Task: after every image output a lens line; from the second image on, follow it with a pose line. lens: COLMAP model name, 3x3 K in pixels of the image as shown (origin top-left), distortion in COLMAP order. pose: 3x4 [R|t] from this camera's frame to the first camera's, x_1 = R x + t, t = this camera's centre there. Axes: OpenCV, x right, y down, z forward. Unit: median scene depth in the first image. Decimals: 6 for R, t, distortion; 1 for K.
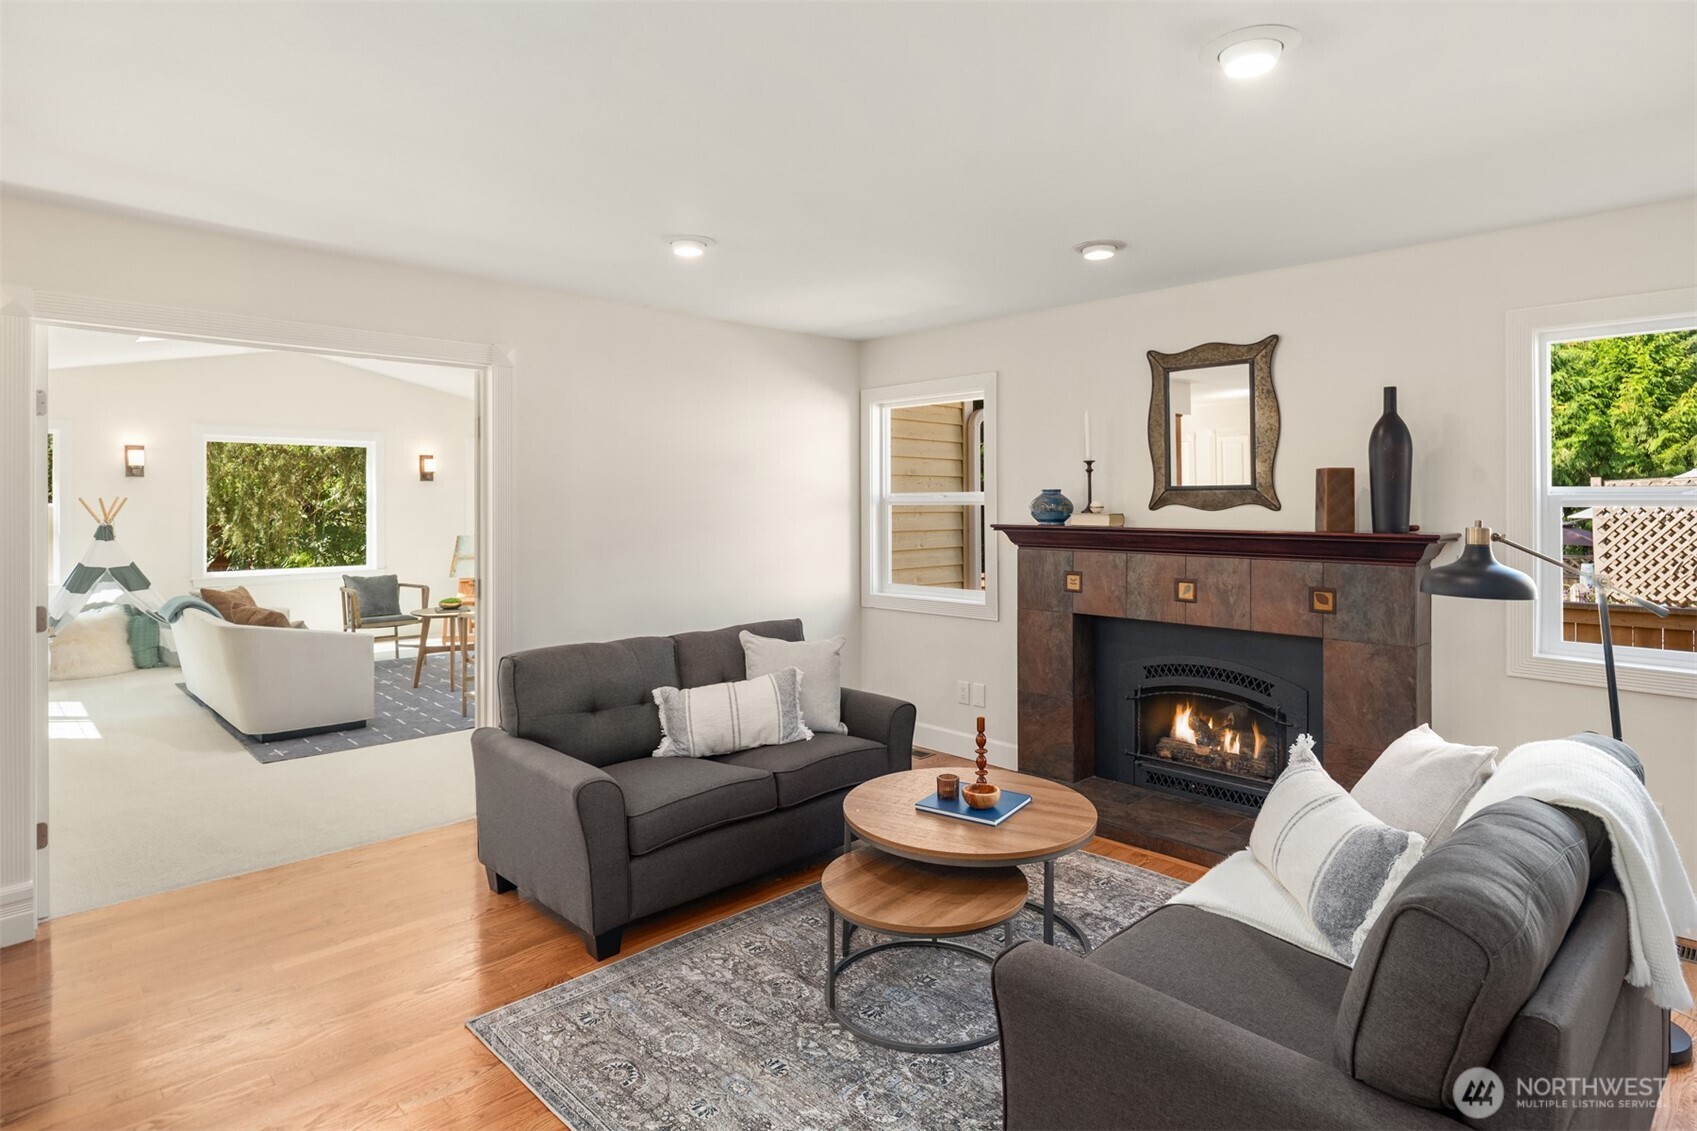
lens RADIAL K [[920.4, 0, 853.2], [0, 920.4, 491.1], [0, 0, 1]] dist [-0.000892, -0.005884]
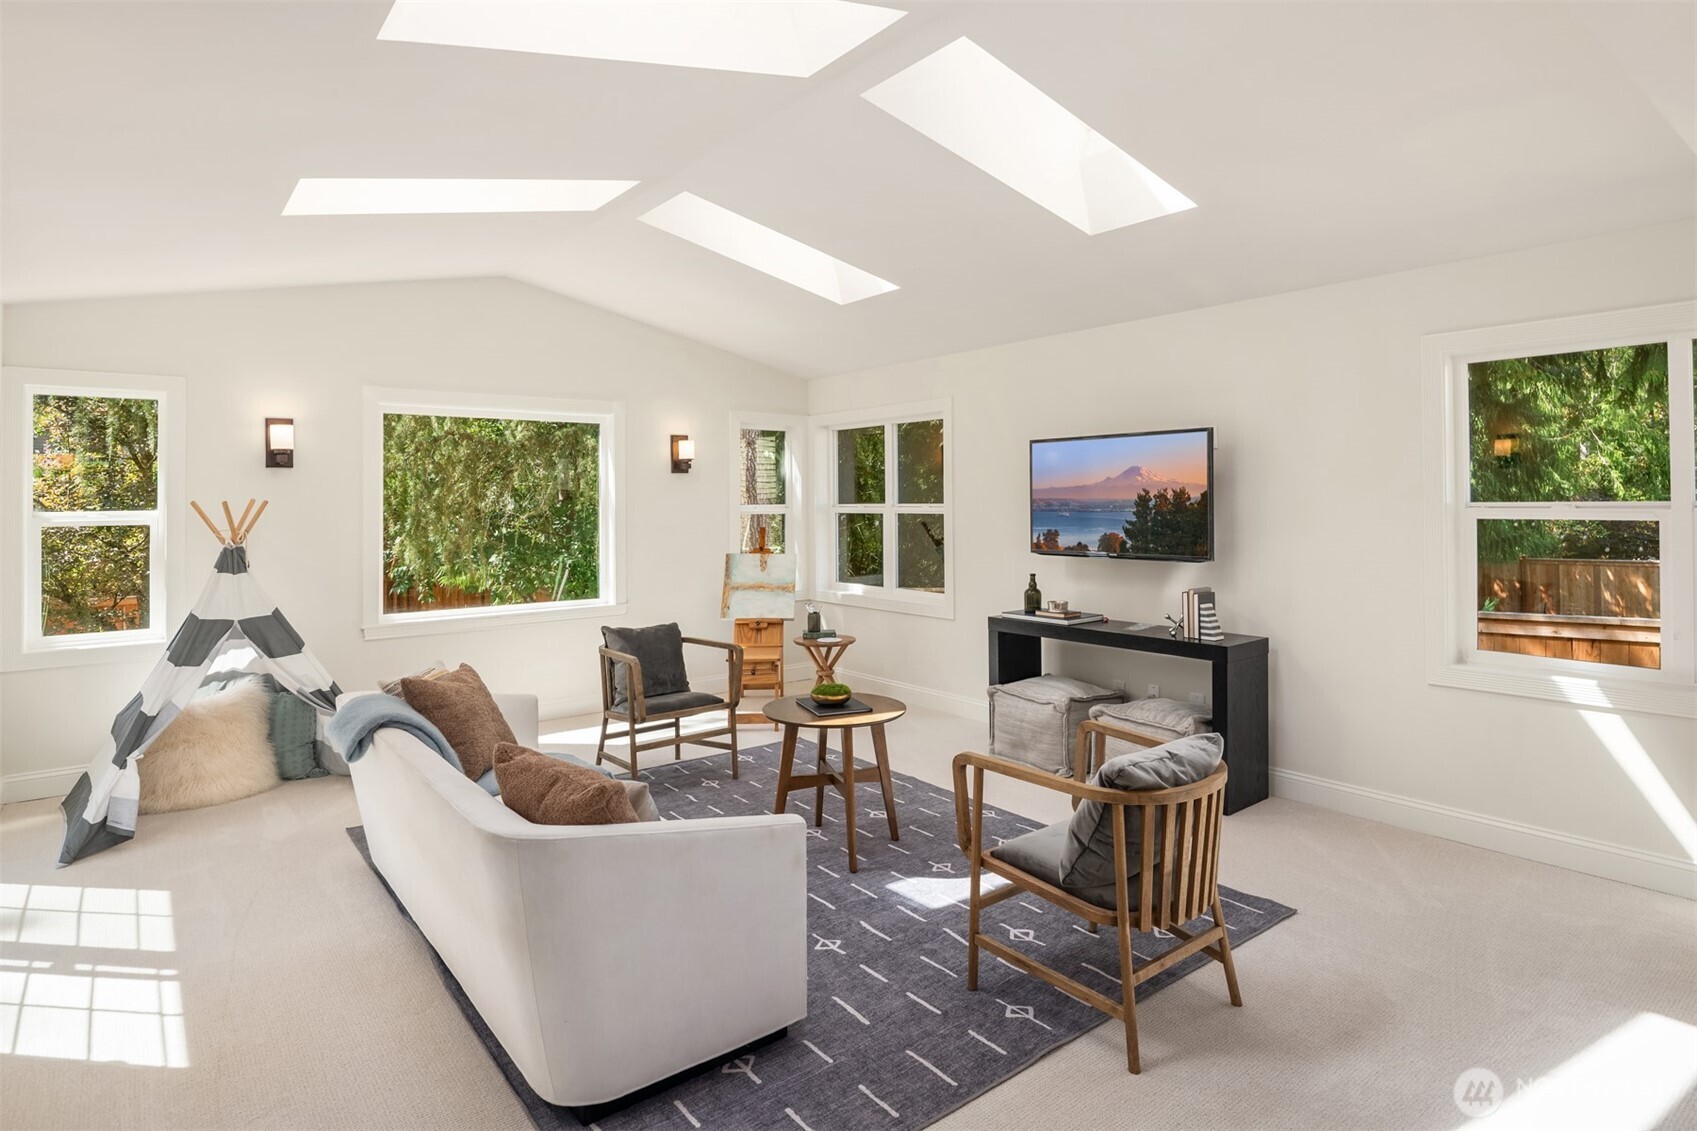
lens RADIAL K [[920.4, 0, 848.0], [0, 920.4, 472.4], [0, 0, 1]] dist [-0.000892, -0.005884]
pose [[0.994045, -0.010091, -0.108506, -0.328829], [0.008085, 0.999789, -0.018906, 0.003215], [0.108674, 0.017917, 0.993916, 0.418179]]
